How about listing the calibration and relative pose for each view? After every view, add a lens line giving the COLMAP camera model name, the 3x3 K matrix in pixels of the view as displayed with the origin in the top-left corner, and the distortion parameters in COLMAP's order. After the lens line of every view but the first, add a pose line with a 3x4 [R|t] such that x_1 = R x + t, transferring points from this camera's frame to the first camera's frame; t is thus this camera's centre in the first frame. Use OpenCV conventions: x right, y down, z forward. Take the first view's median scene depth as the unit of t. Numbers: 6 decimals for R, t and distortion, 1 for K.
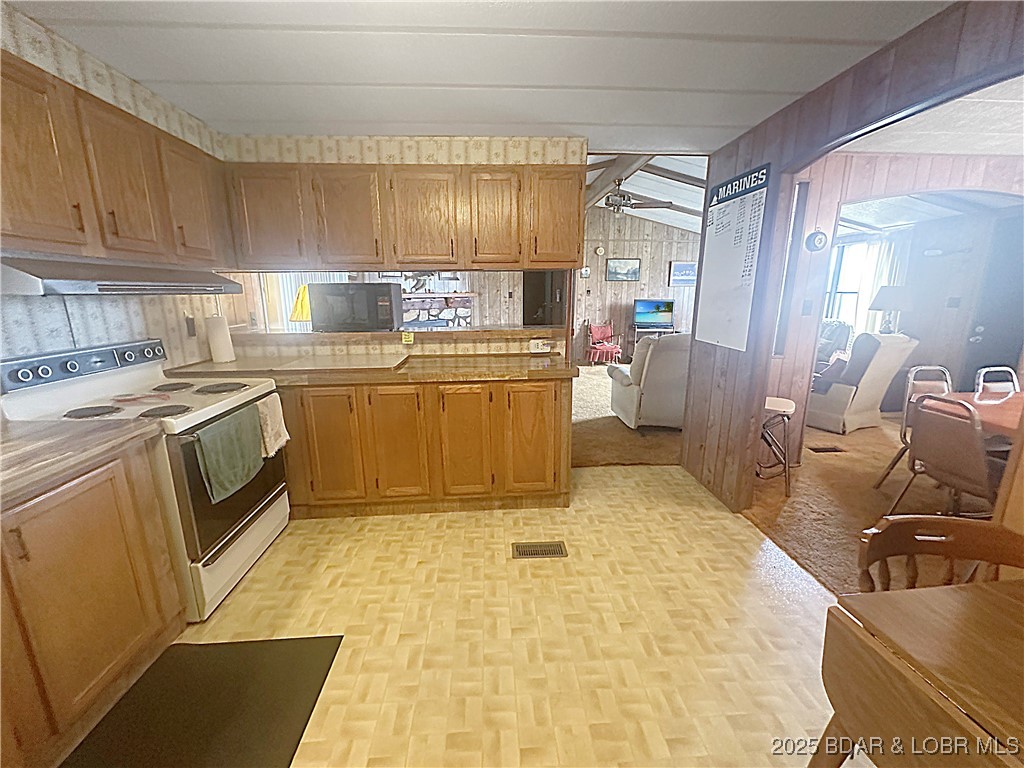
lens RADIAL K [[408.4, 0, 510.6], [0, 408.4, 383.7], [0, 0, 1]] dist [-0.001421, -0.000537]
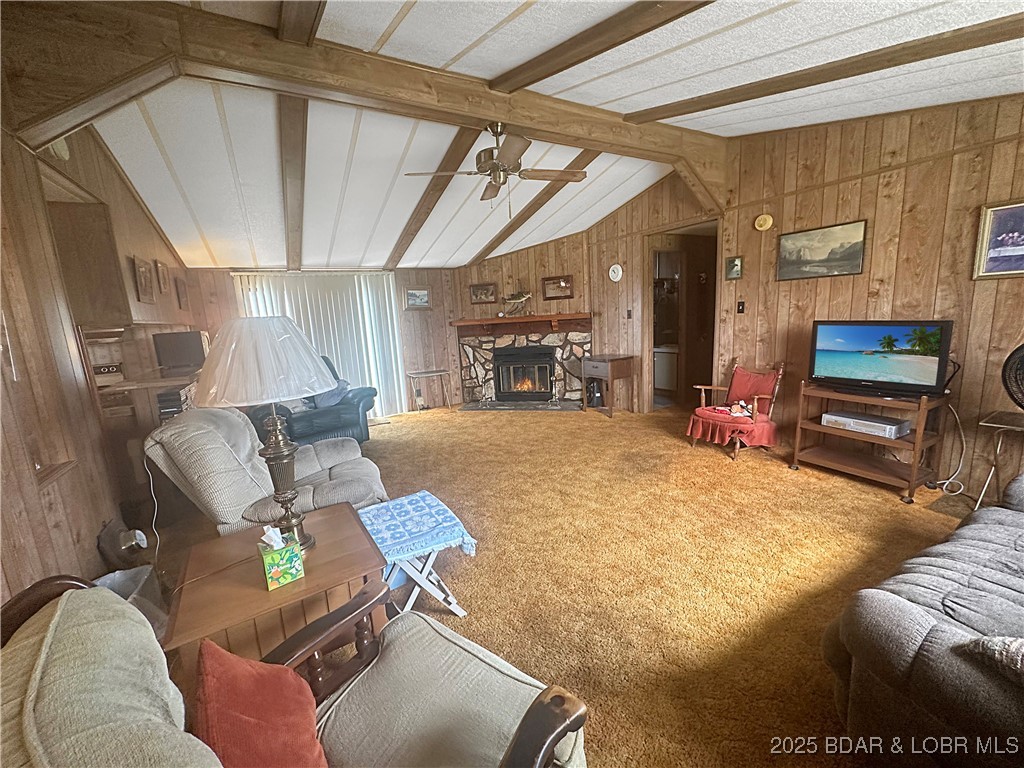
lens RADIAL K [[408.4, 0, 503.0], [0, 408.4, 377.2], [0, 0, 1]] dist [-0.001421, -0.000537]
pose [[0.424999, 0.119958, -0.897210, 1.678801], [-0.140920, 0.987863, 0.065326, -0.393566], [0.894157, 0.098671, 0.436745, 1.601257]]
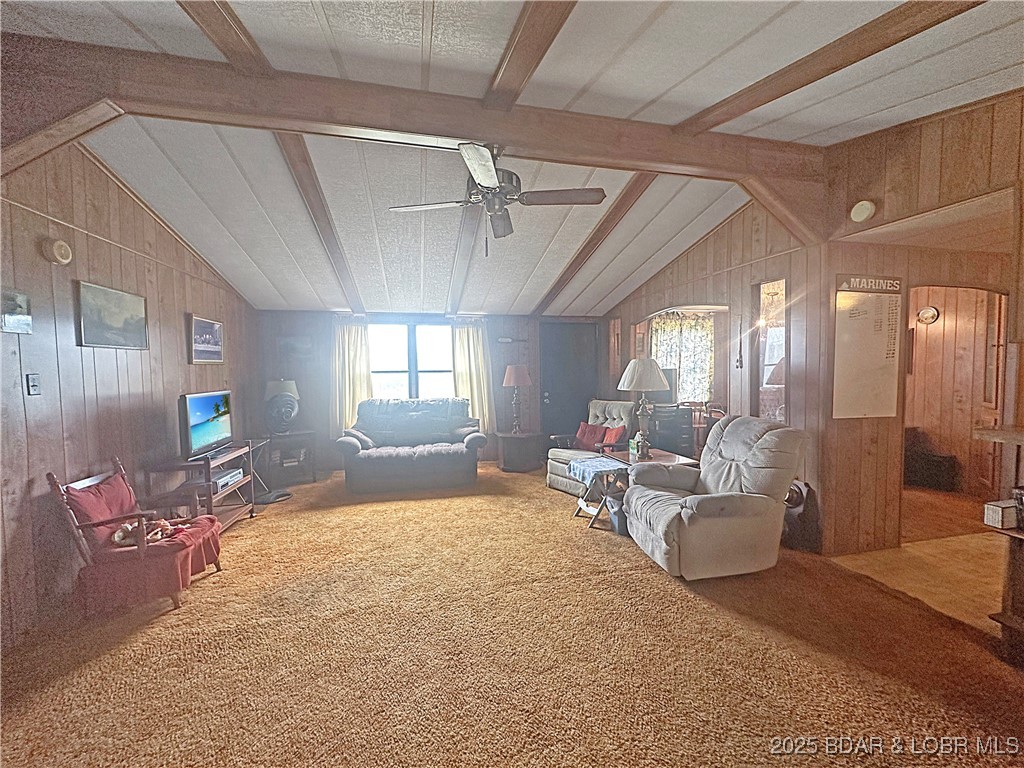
lens RADIAL K [[408.4, 0, 509.7], [0, 408.4, 383.9], [0, 0, 1]] dist [-0.001421, -0.000537]
pose [[-0.165842, -0.042338, 0.985243, -0.450445], [0.225030, 0.971094, 0.079608, -0.533157], [-0.960134, 0.234911, -0.151521, 2.264318]]
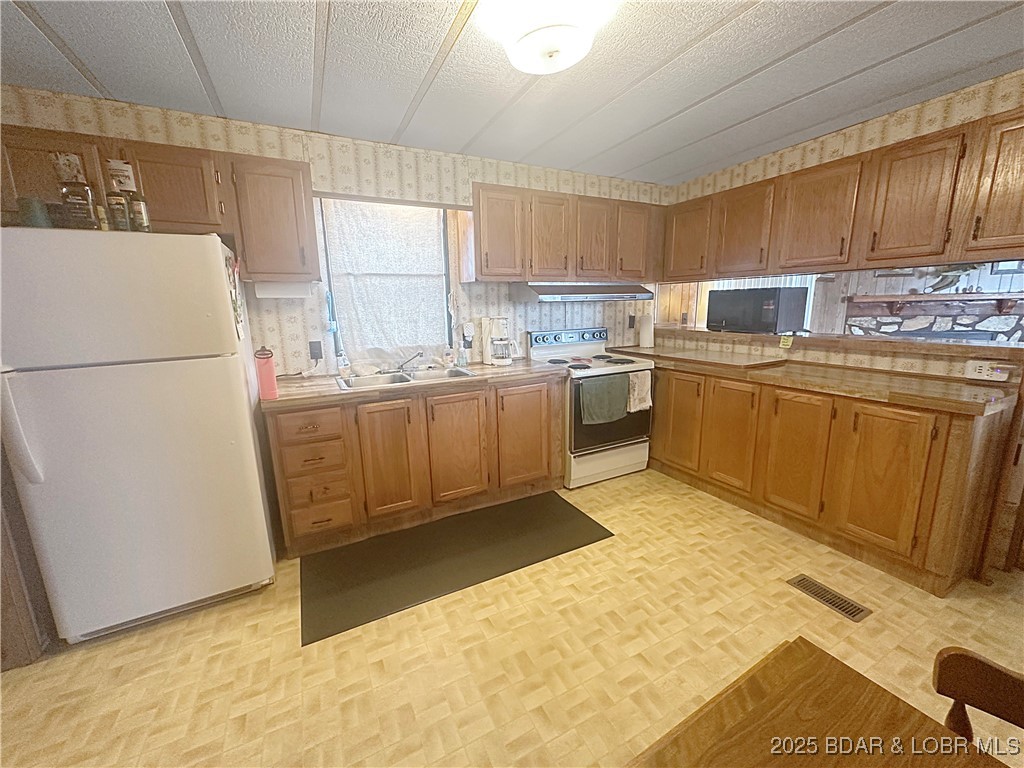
lens RADIAL K [[408.4, 0, 511.7], [0, 408.4, 382.4], [0, 0, 1]] dist [-0.001421, -0.000537]
pose [[0.400229, 0.172456, -0.900042, 0.439612], [-0.180919, 0.977673, 0.106880, -0.001550], [0.898379, 0.120058, 0.422494, -0.006140]]
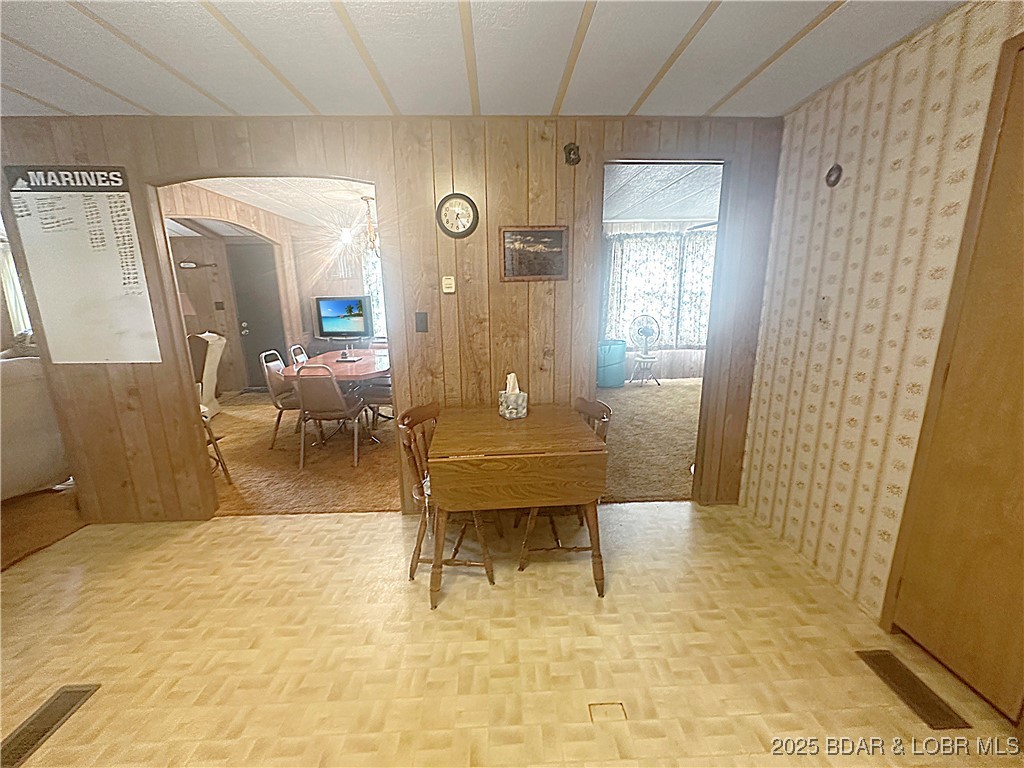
lens RADIAL K [[408.4, 0, 512.2], [0, 408.4, 384.7], [0, 0, 1]] dist [-0.001421, -0.000537]
pose [[0.016931, -0.220529, 0.975233, -0.355062], [0.232327, 0.949545, 0.210686, -0.038213], [-0.972490, 0.223006, 0.067312, 0.139365]]
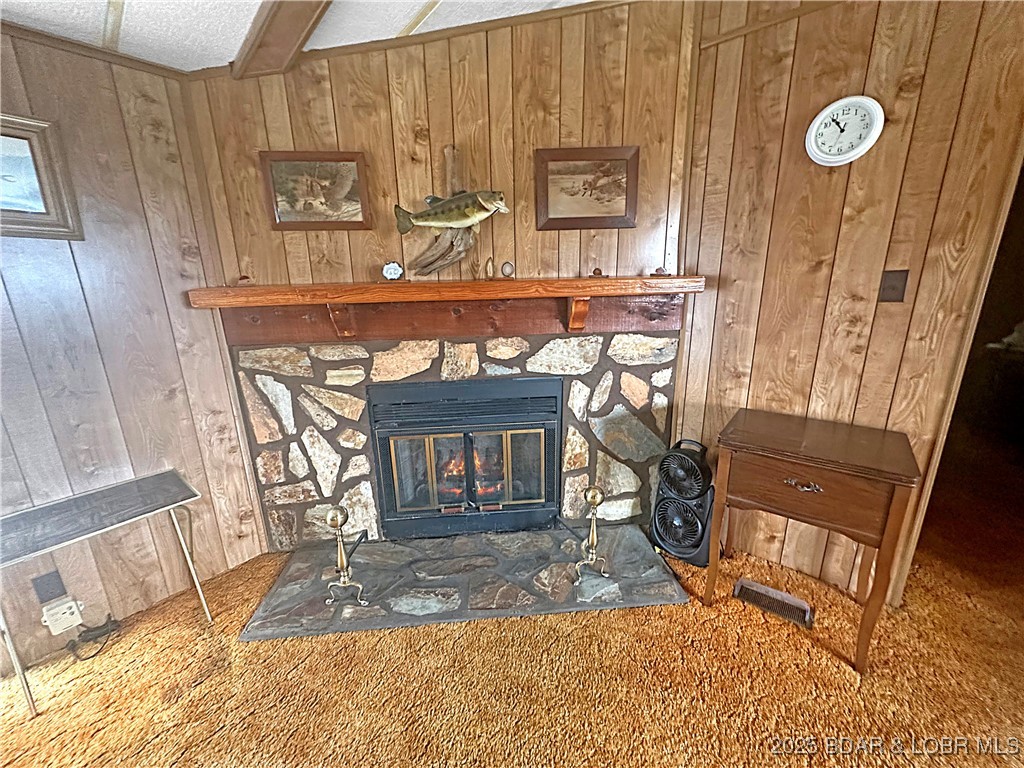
lens RADIAL K [[408.4, 0, 512.7], [0, 408.4, 379.5], [0, 0, 1]] dist [-0.001421, -0.000537]
pose [[0.727681, 0.160927, -0.666771, 0.014574], [-0.133857, 0.986715, 0.092061, -0.517011], [0.672728, 0.022261, 0.739555, 2.276828]]
